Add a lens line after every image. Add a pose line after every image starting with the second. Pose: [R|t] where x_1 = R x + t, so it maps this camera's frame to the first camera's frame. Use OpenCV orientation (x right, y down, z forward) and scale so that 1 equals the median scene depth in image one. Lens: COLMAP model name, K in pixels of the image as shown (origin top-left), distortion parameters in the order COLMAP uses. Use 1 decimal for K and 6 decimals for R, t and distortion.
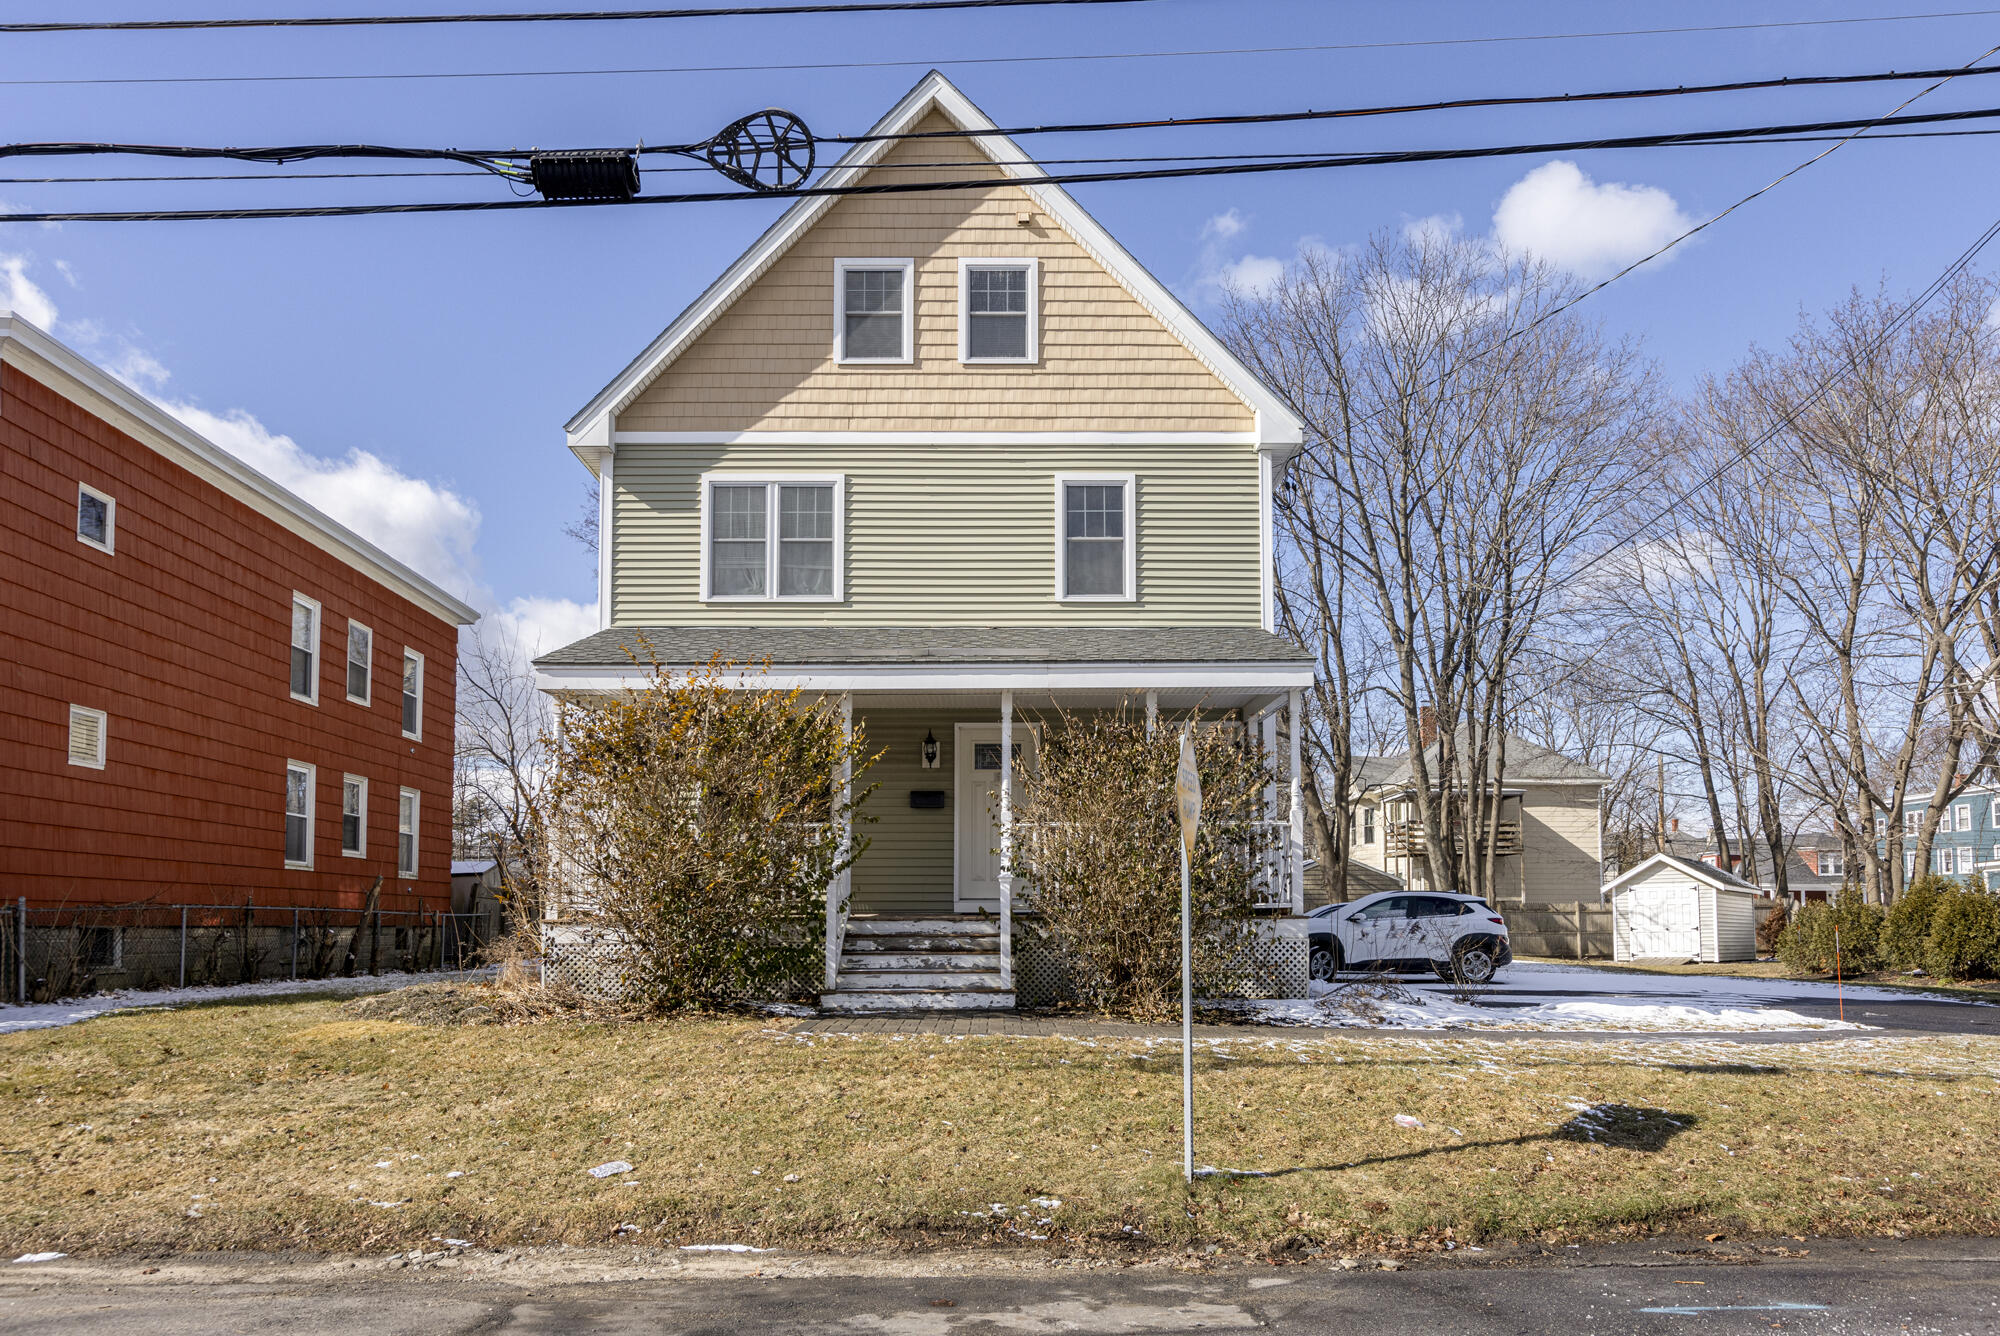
lens RADIAL K [[1371.4, 0, 999.1], [0, 1371.4, 848.6], [0, 0, 1]] dist [-0.003742, -0.001670]
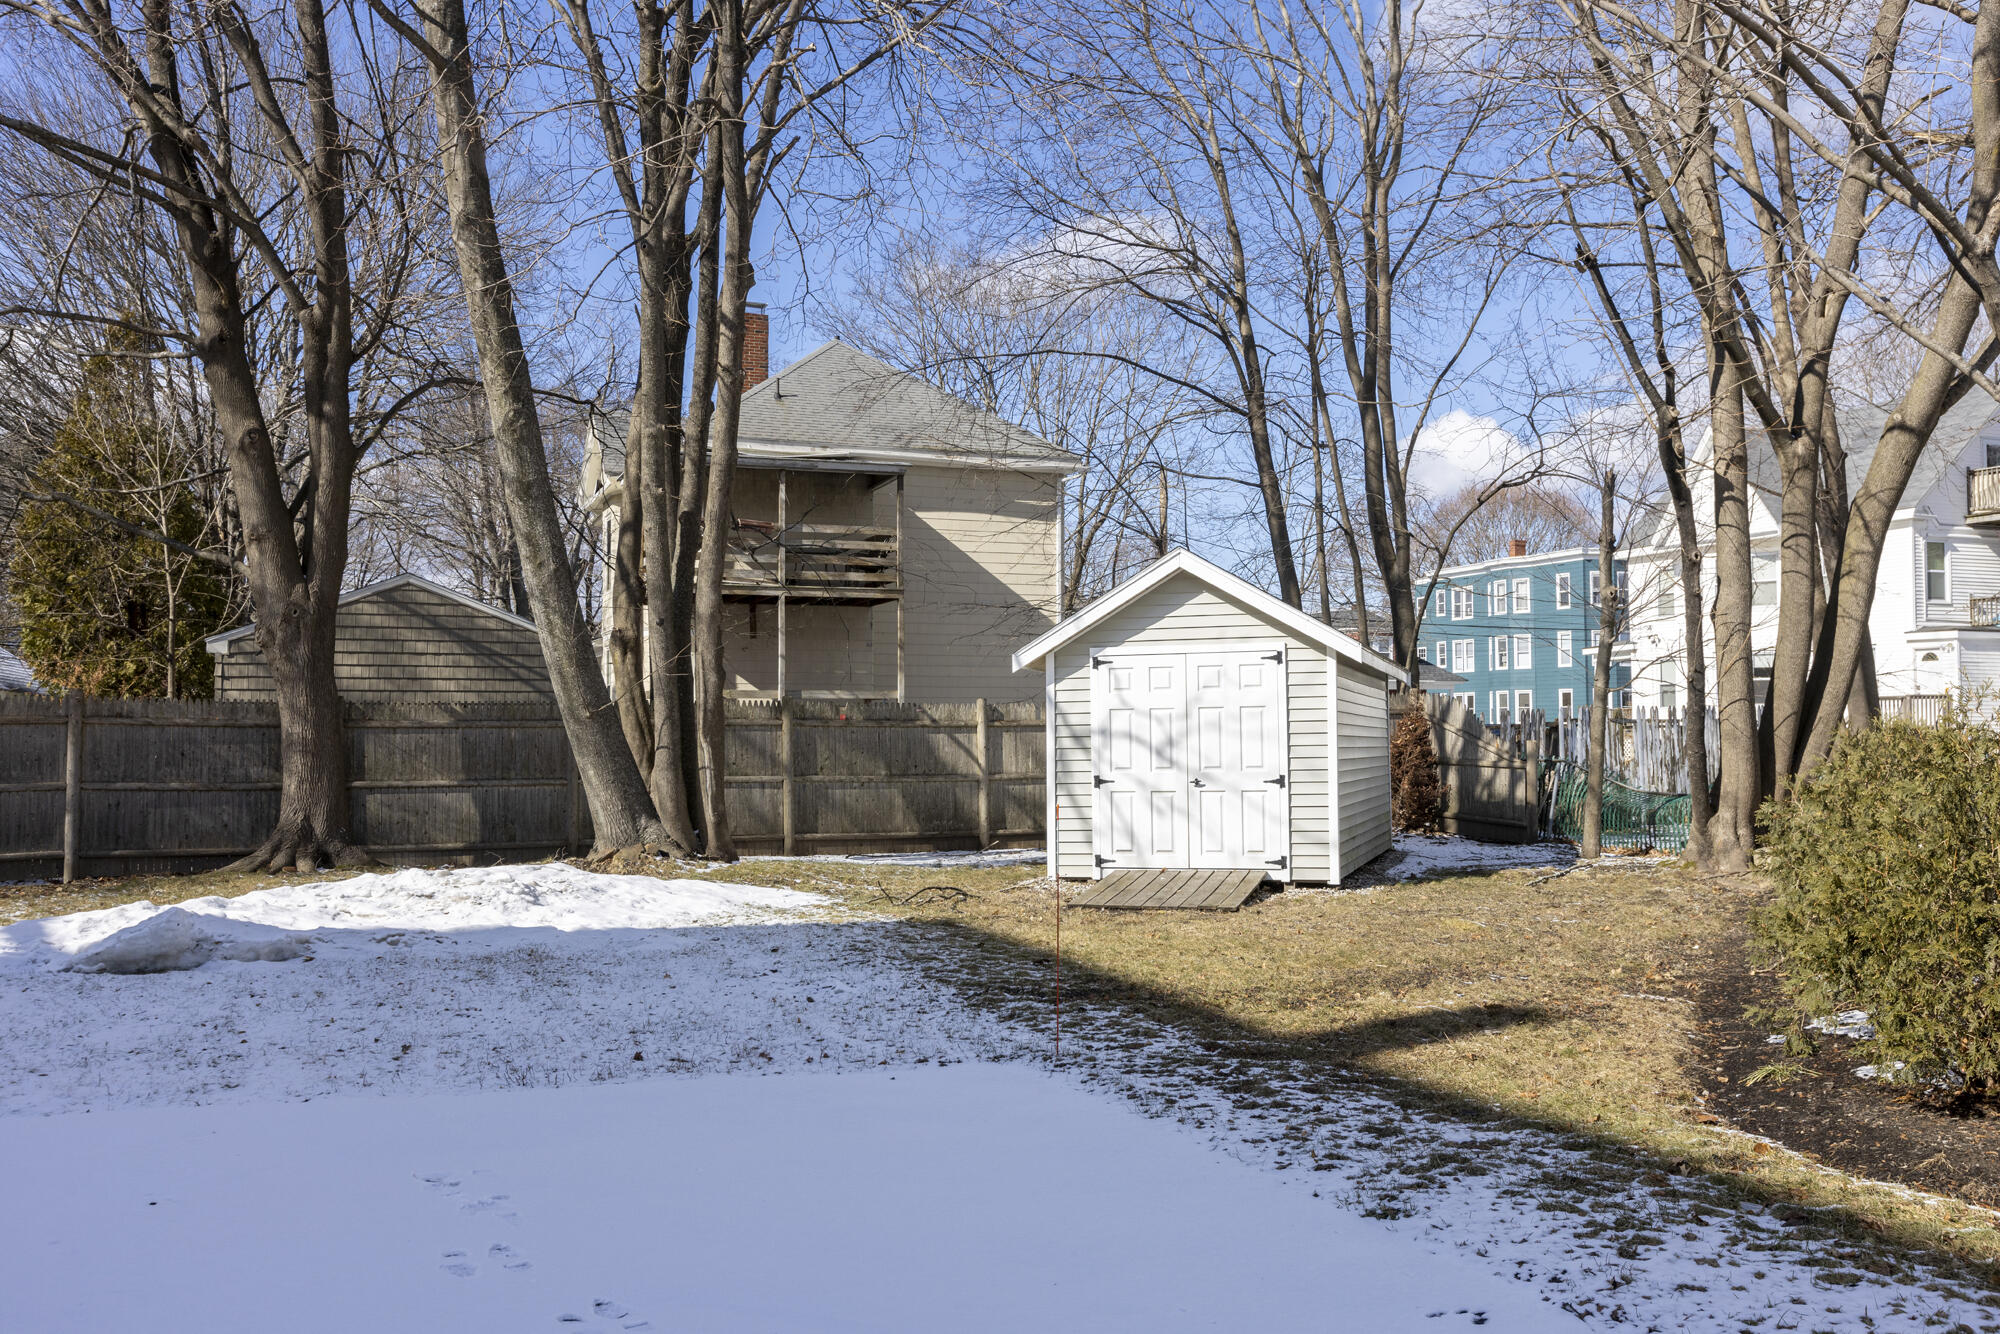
lens RADIAL K [[1628.9, 0, 1000.0], [0, 1628.9, 667.0], [0, 0, 1]] dist [0.003302, 0.002048]
pose [[0.937204, 0.011897, 0.348577, 0.298556], [-0.017433, 0.999767, 0.012751, 0.026478], [-0.348344, -0.018027, 0.937193, 0.633883]]
